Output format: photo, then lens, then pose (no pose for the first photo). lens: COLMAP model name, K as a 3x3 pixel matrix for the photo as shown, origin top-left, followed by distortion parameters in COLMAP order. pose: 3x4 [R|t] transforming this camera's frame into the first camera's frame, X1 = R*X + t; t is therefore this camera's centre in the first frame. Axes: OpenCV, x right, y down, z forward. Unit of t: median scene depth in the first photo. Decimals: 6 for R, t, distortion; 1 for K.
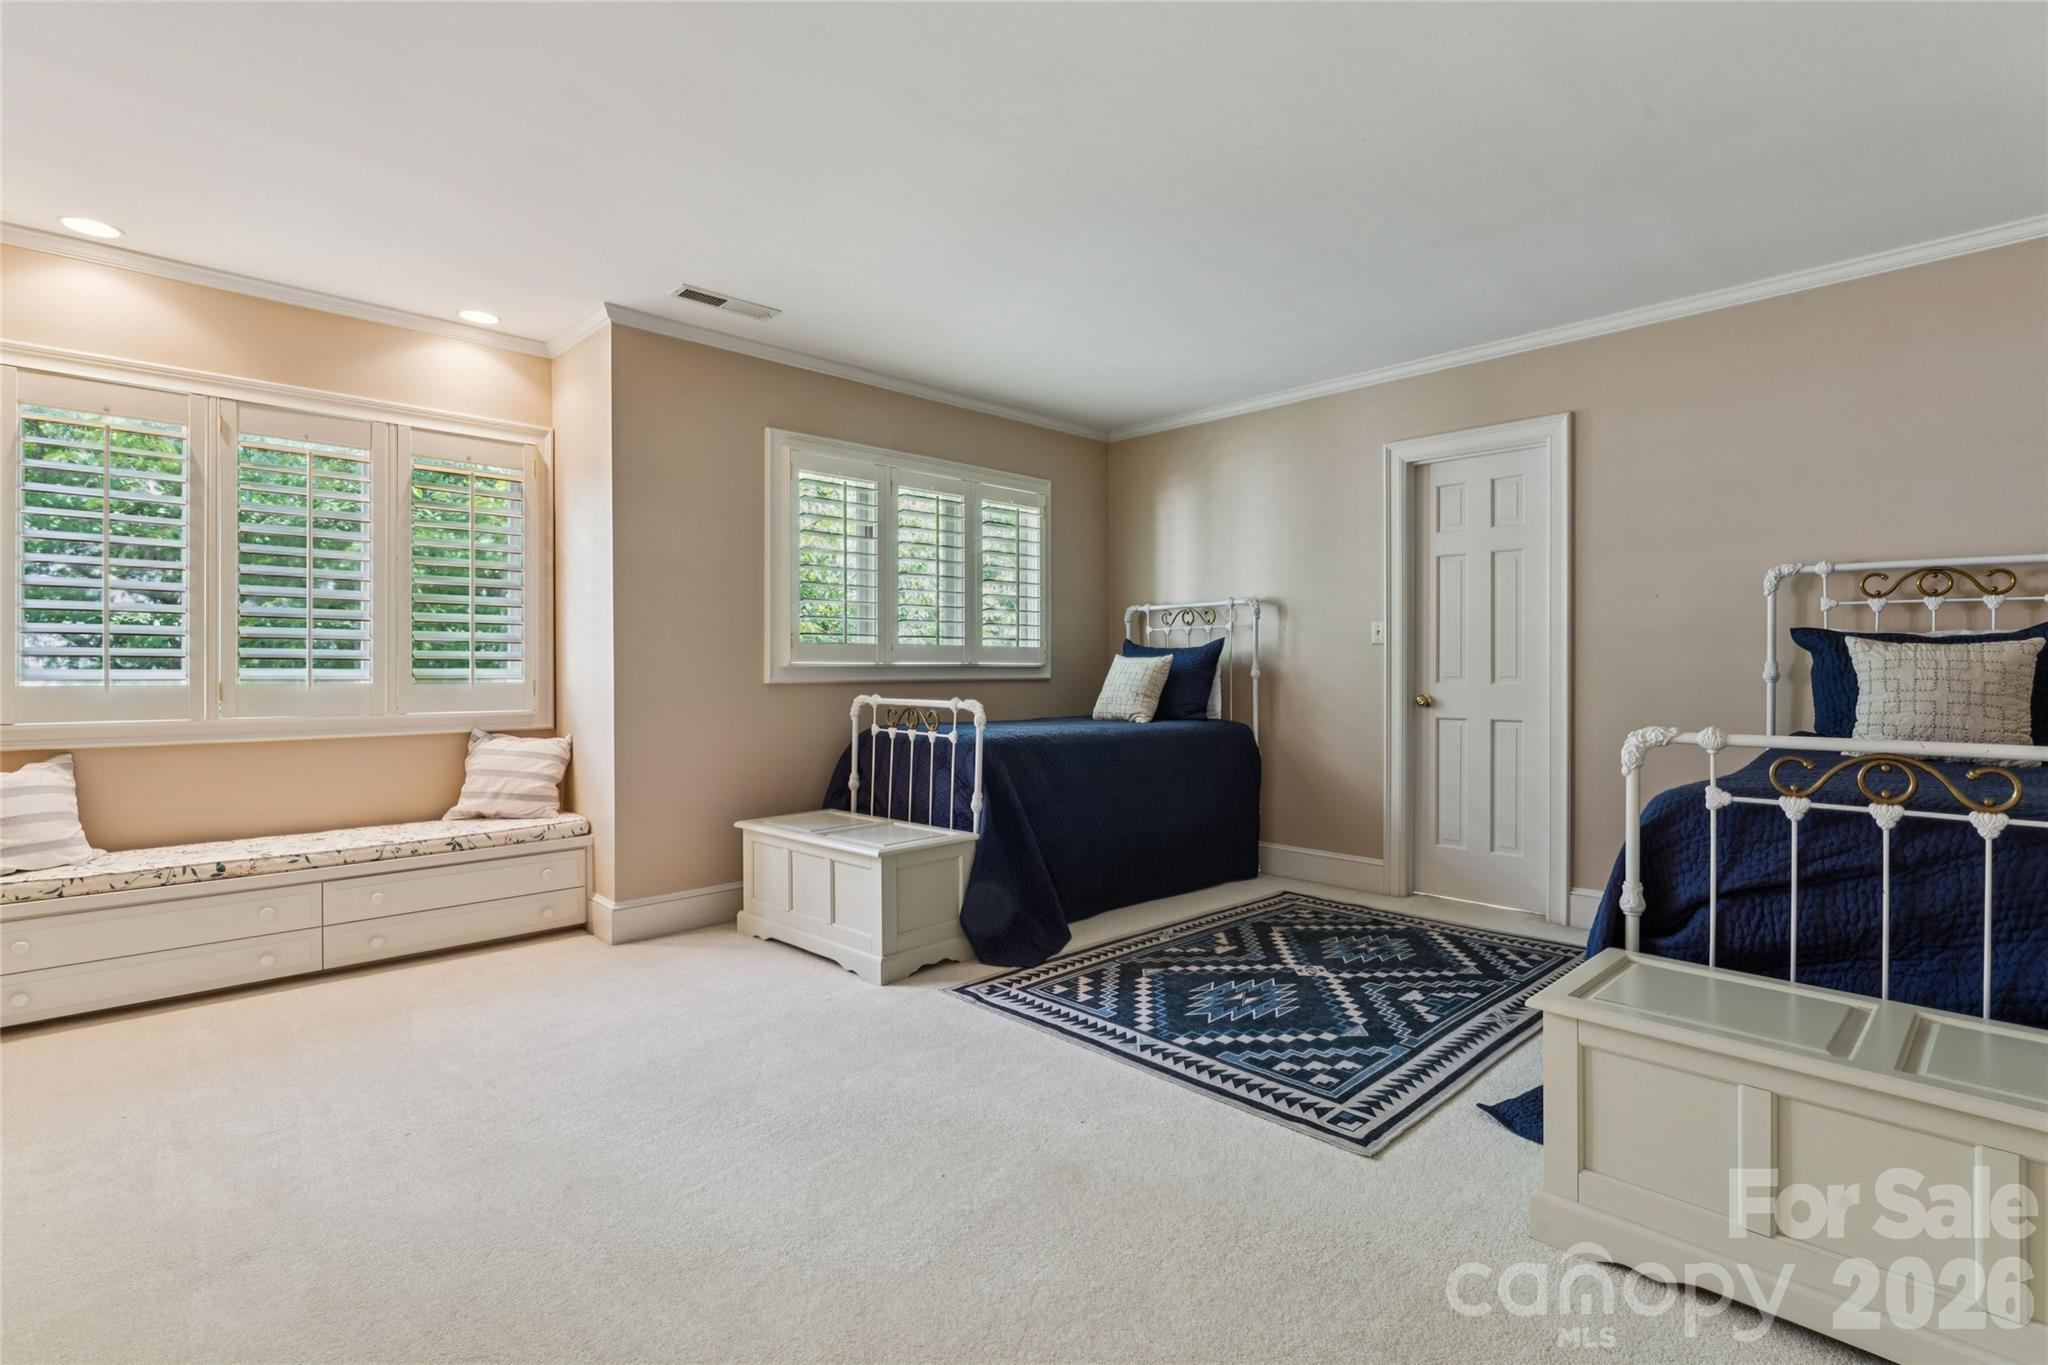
lens RADIAL K [[958.4, 0, 1019.5], [0, 958.4, 674.2], [0, 0, 1]] dist [-0.001167, -0.000682]
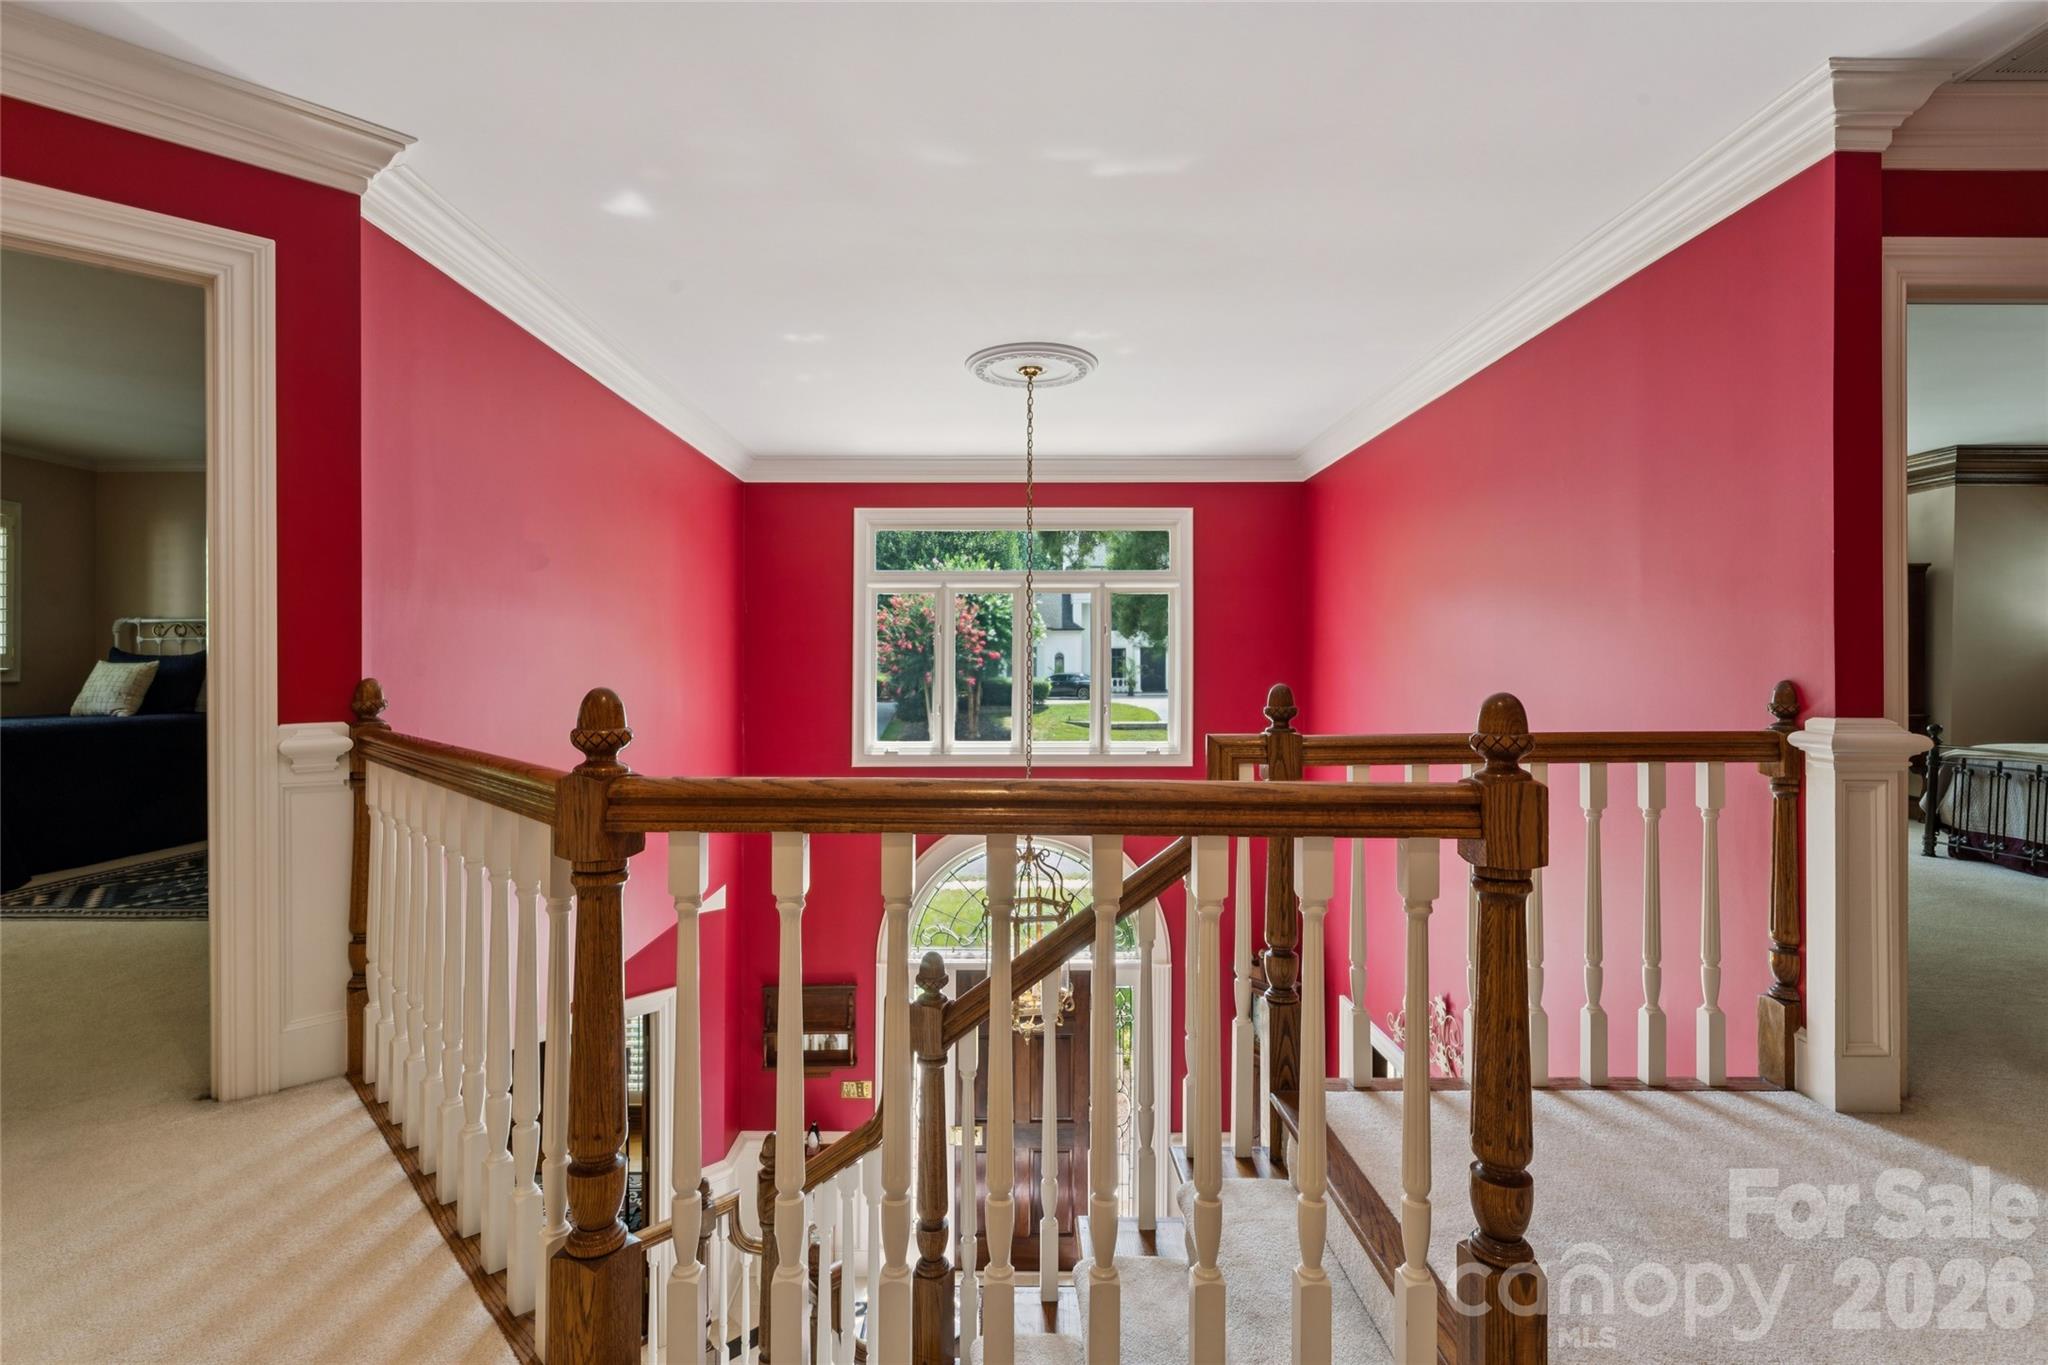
lens RADIAL K [[958.4, 0, 1019.5], [0, 958.4, 674.2], [0, 0, 1]] dist [-0.001167, -0.000682]
pose [[0.686781, -0.006690, 0.726834, 0.023540], [0.007039, 0.999972, 0.002553, 0.001310], [-0.726831, 0.003363, 0.686808, -0.653199]]
